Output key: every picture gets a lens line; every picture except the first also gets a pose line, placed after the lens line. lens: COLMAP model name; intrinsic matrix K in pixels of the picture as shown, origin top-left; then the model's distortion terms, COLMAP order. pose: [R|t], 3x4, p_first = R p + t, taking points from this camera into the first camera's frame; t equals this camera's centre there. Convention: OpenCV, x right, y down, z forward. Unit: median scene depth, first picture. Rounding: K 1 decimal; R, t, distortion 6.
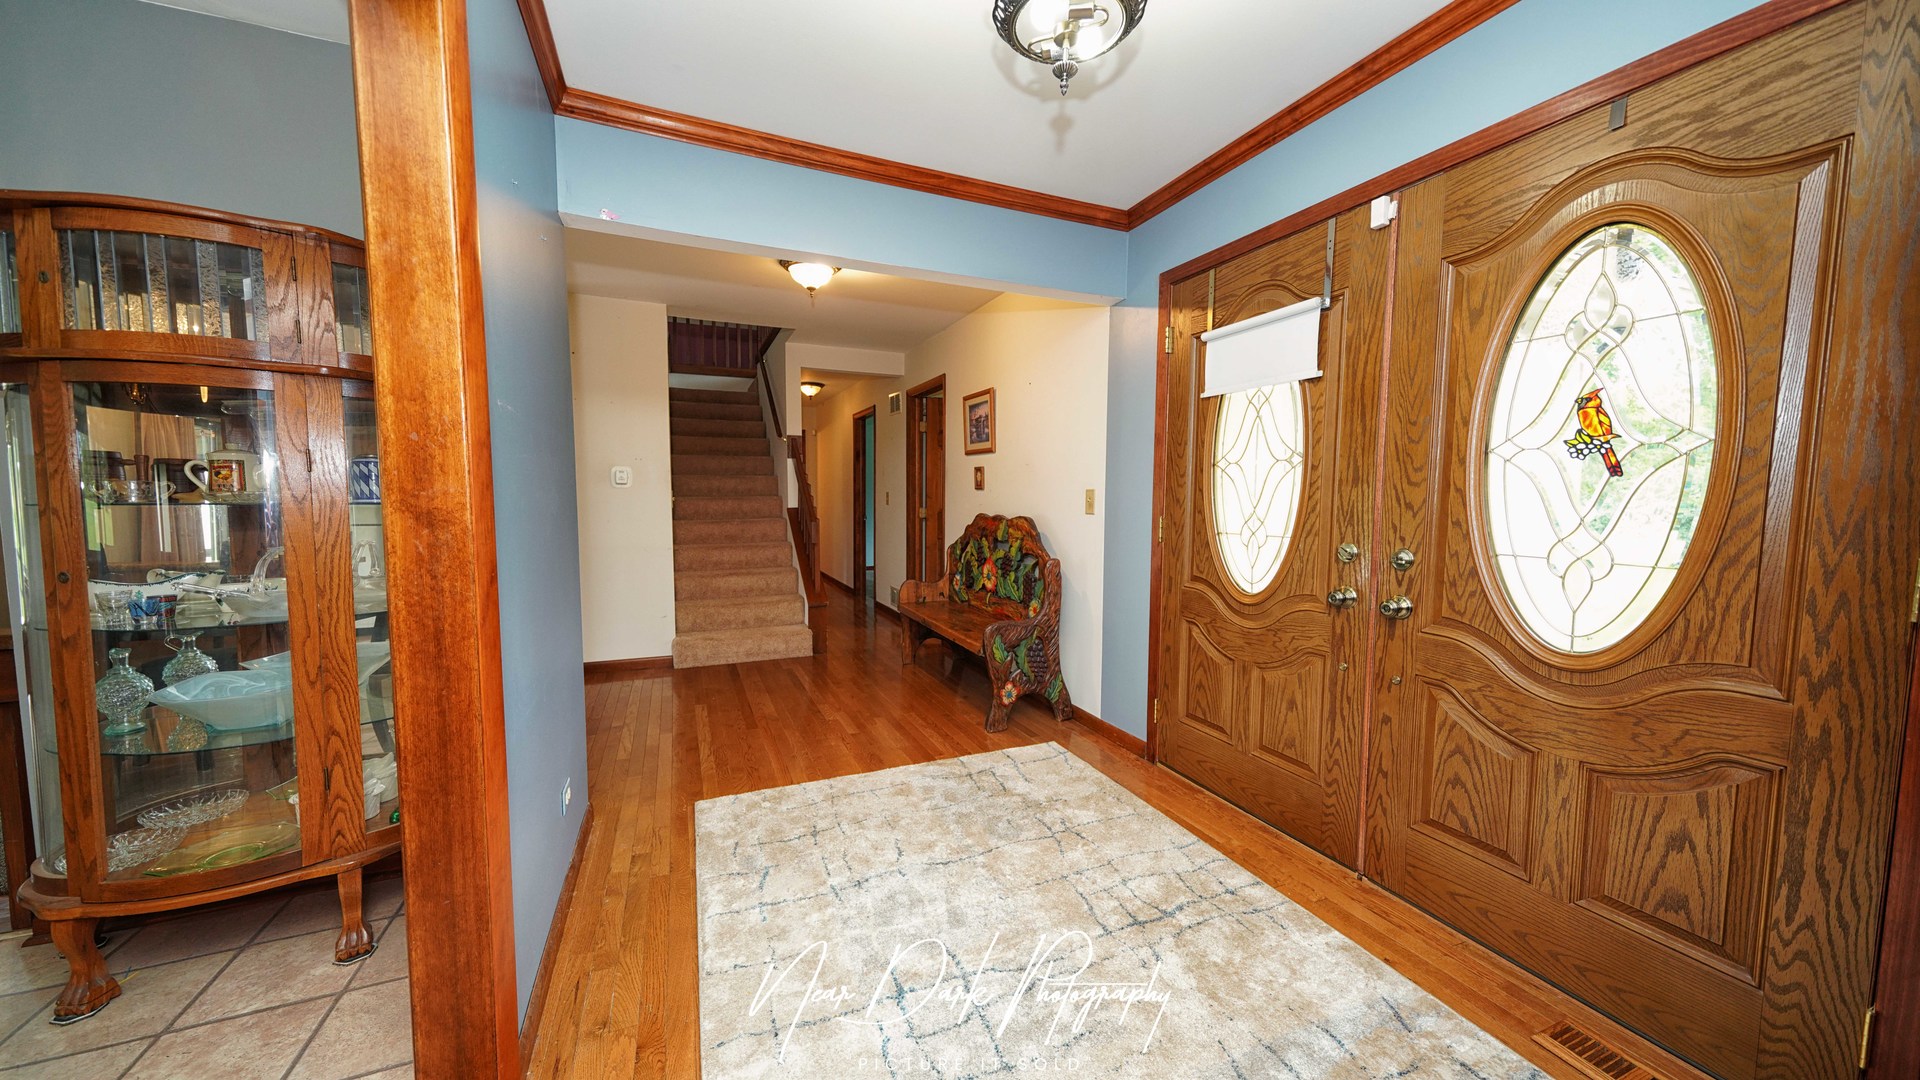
lens RADIAL K [[654.8, 0, 961.4], [0, 654.8, 538.2], [0, 0, 1]] dist [0.000375, 0.000008]
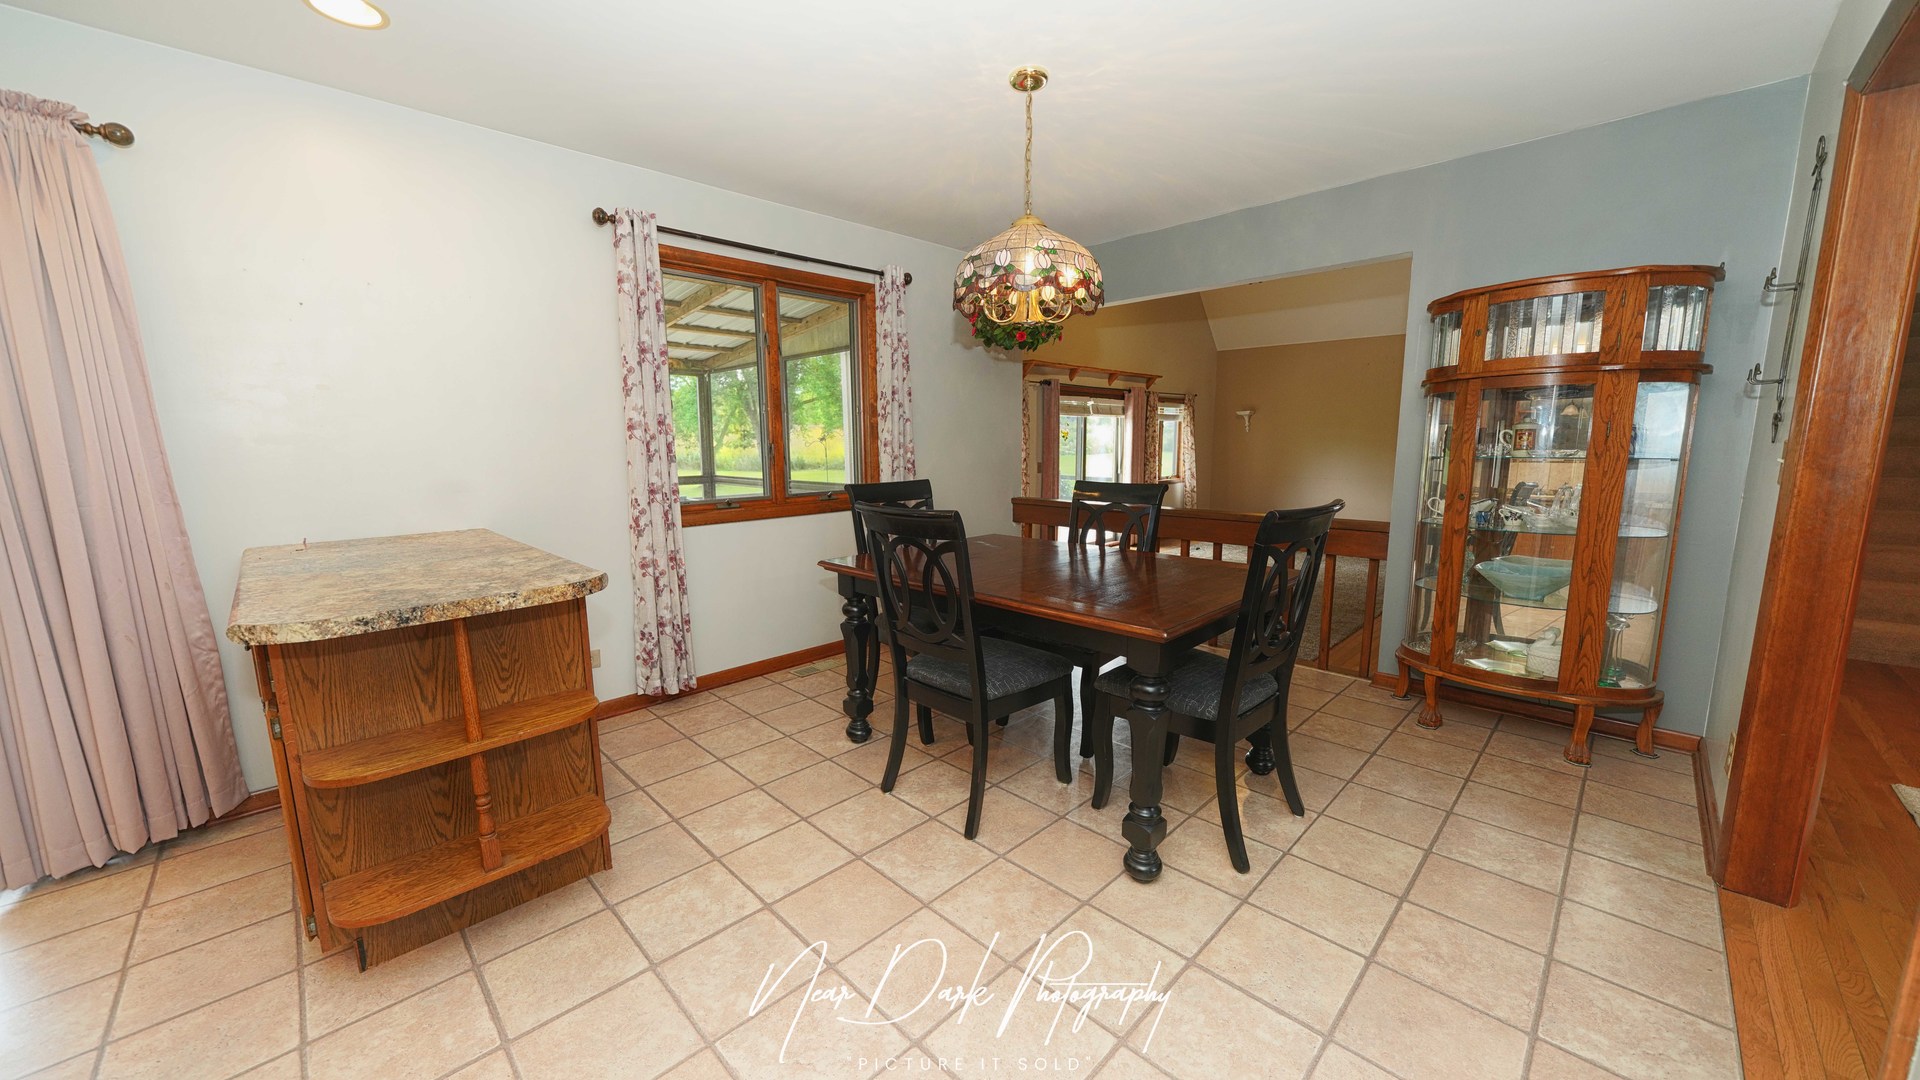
lens RADIAL K [[686.4, 0, 964.4], [0, 686.4, 546.0], [0, 0, 1]] dist [-0.001292, -0.000125]
pose [[0.367322, 0.131097, -0.920808, -0.100621], [-0.046908, 0.991368, 0.122430, 0.032532], [0.928910, -0.001778, 0.370301, -1.312575]]
